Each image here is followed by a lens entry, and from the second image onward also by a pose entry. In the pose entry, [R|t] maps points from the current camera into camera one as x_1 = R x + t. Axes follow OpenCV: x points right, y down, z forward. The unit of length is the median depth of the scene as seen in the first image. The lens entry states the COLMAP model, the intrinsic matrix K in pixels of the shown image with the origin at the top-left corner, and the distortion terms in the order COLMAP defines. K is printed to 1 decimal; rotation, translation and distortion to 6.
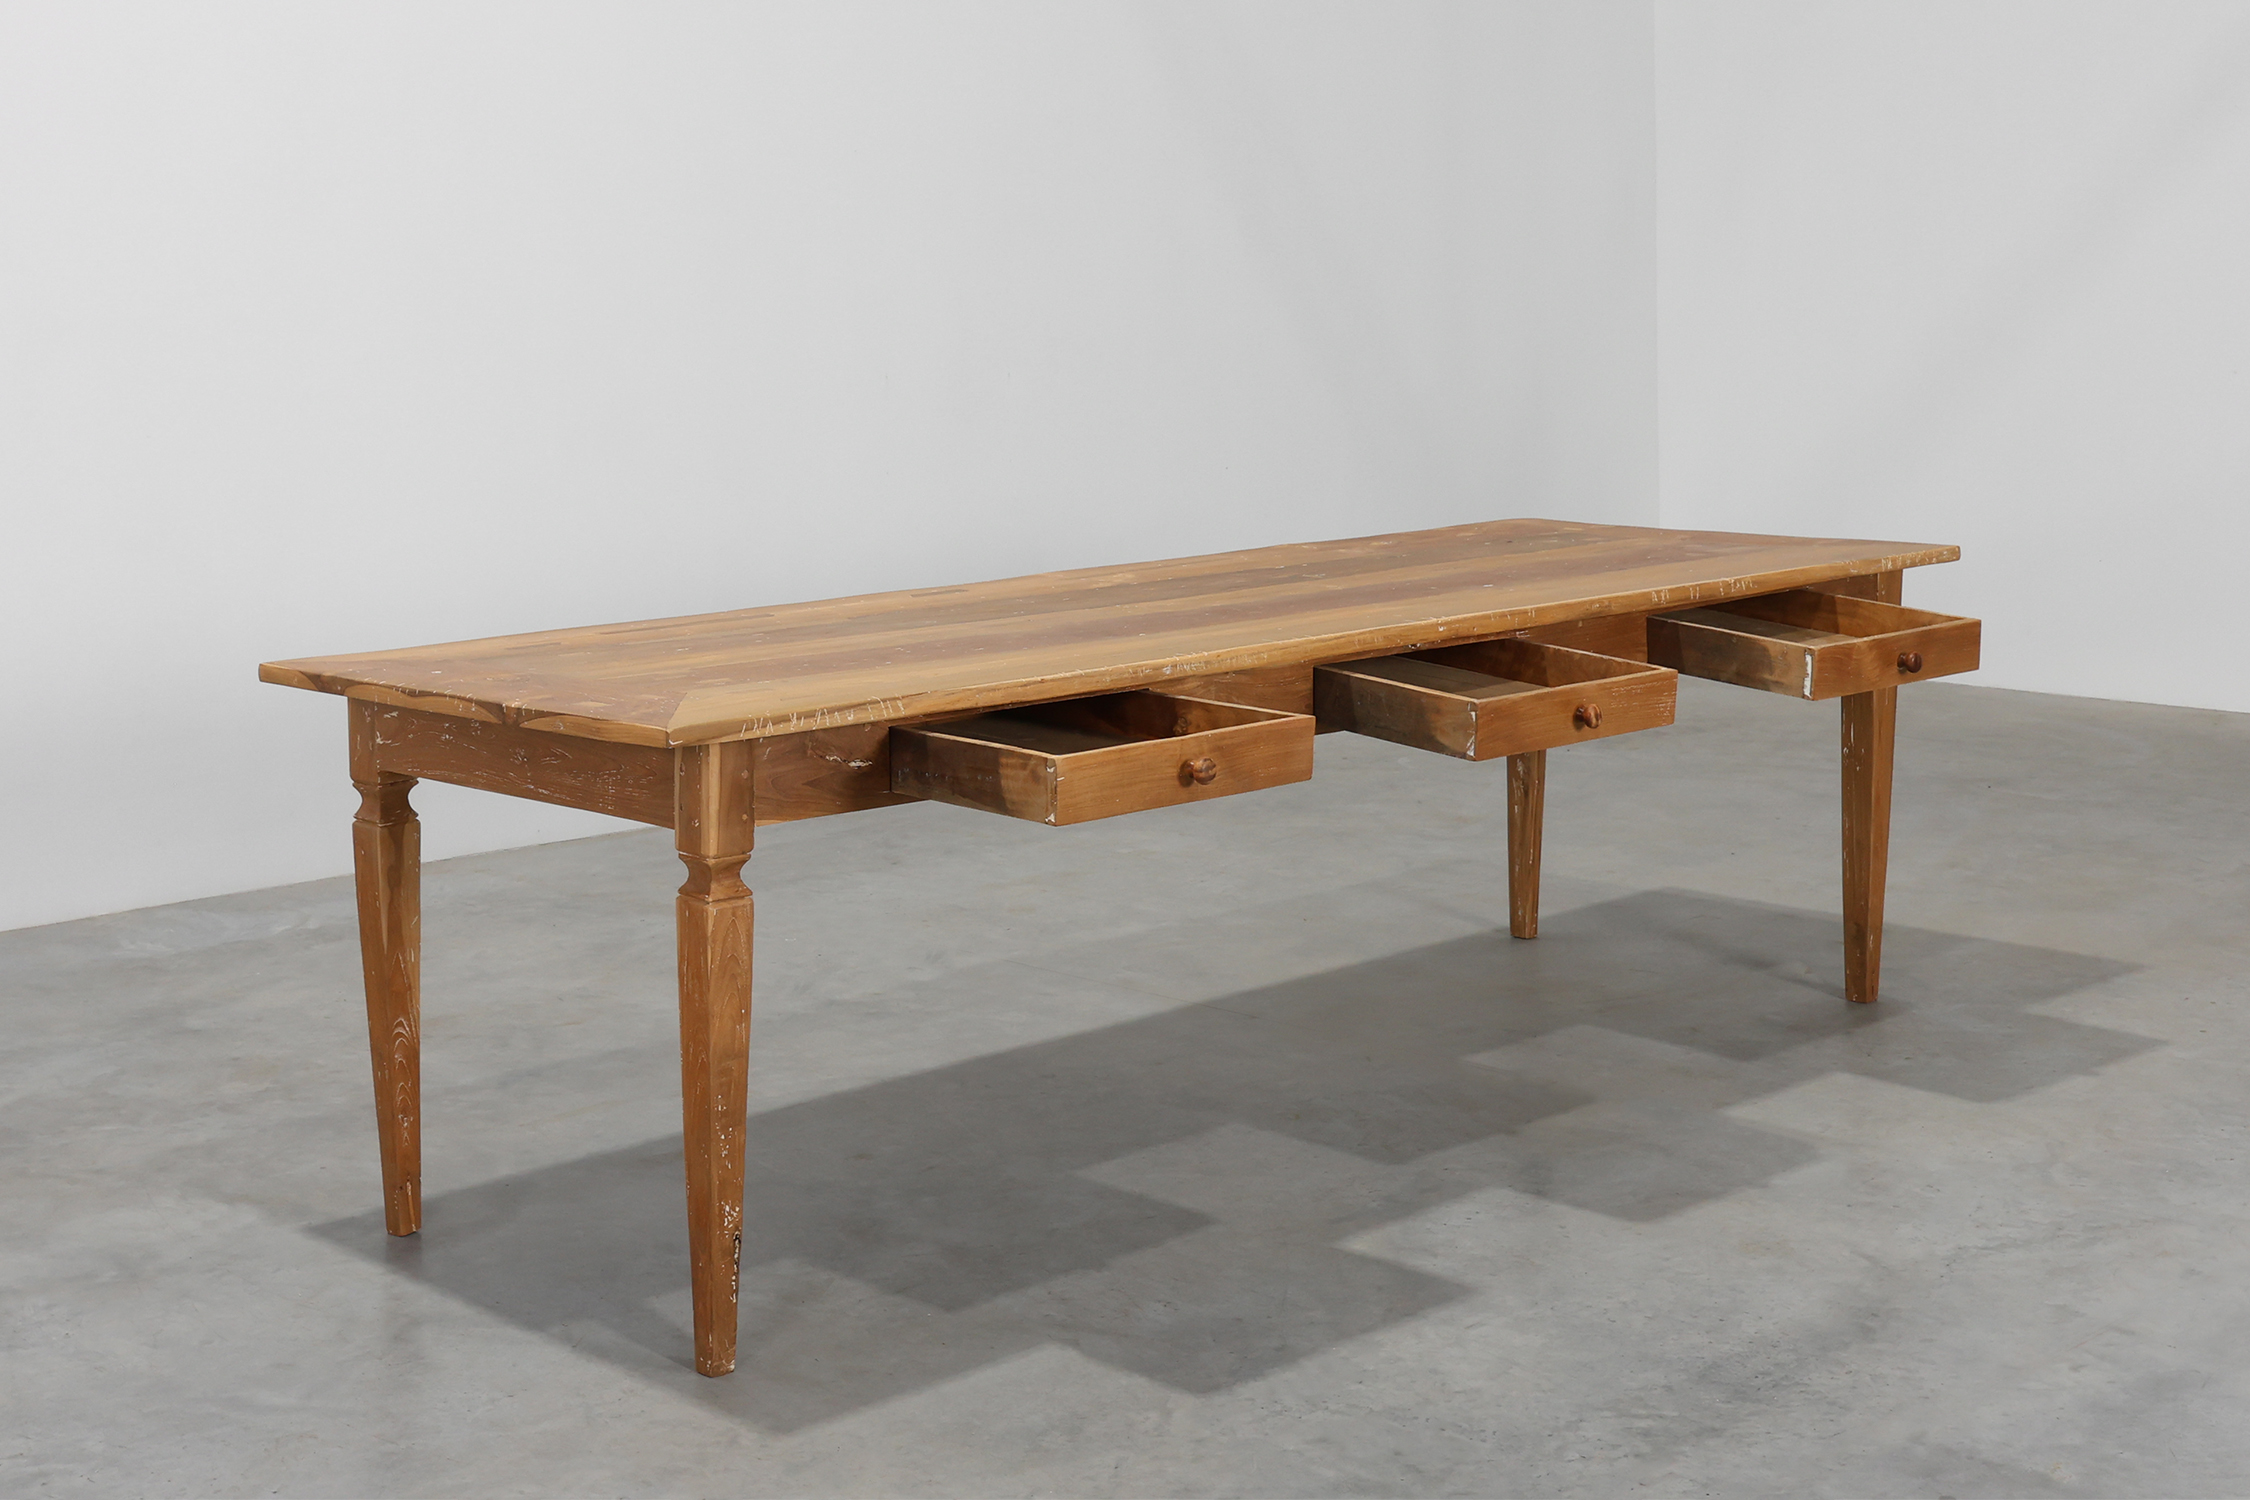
lens RADIAL K [[3250.6, 0, 1126.9], [0, 3250.6, 751.5], [0, 0, 1]] dist [-0.000402, 0.000000]
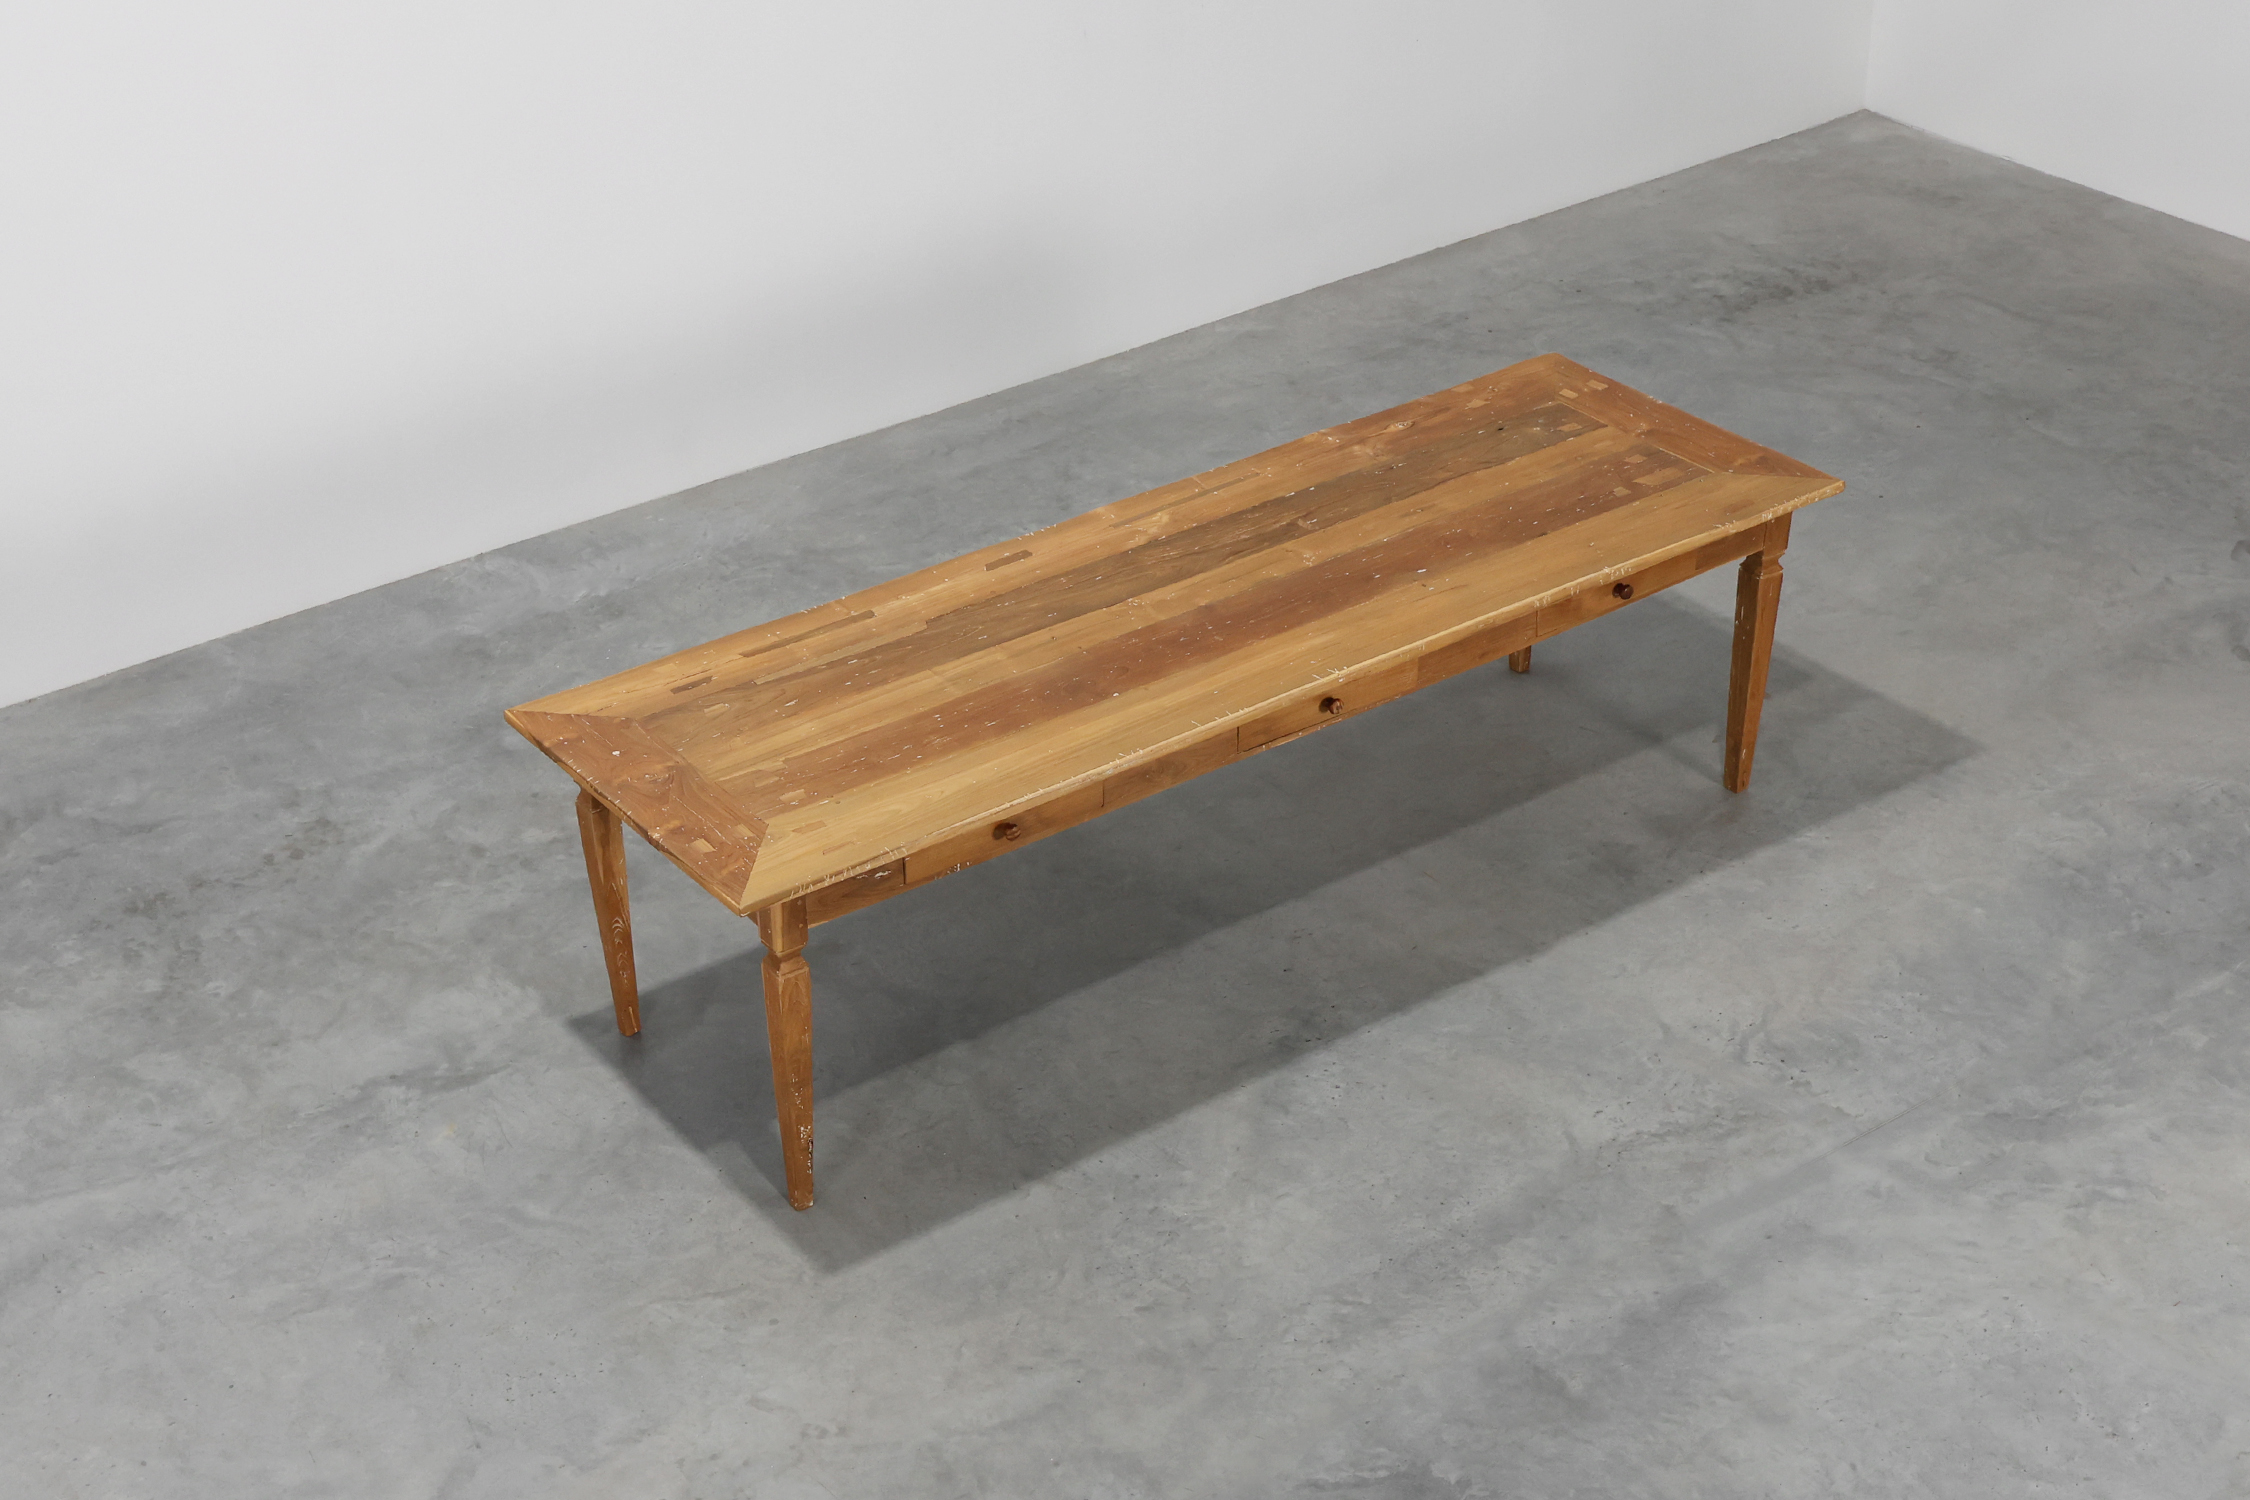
lens RADIAL K [[3654.5, 0, 1124.5], [0, 3654.5, 749.3], [0, 0, 1]] dist [0.014767, 0.000000]
pose [[0.988768, 0.058987, -0.137323, 0.248730], [-0.008440, 0.939392, 0.342742, -0.598879], [0.149218, -0.337733, 0.929339, -0.546689]]
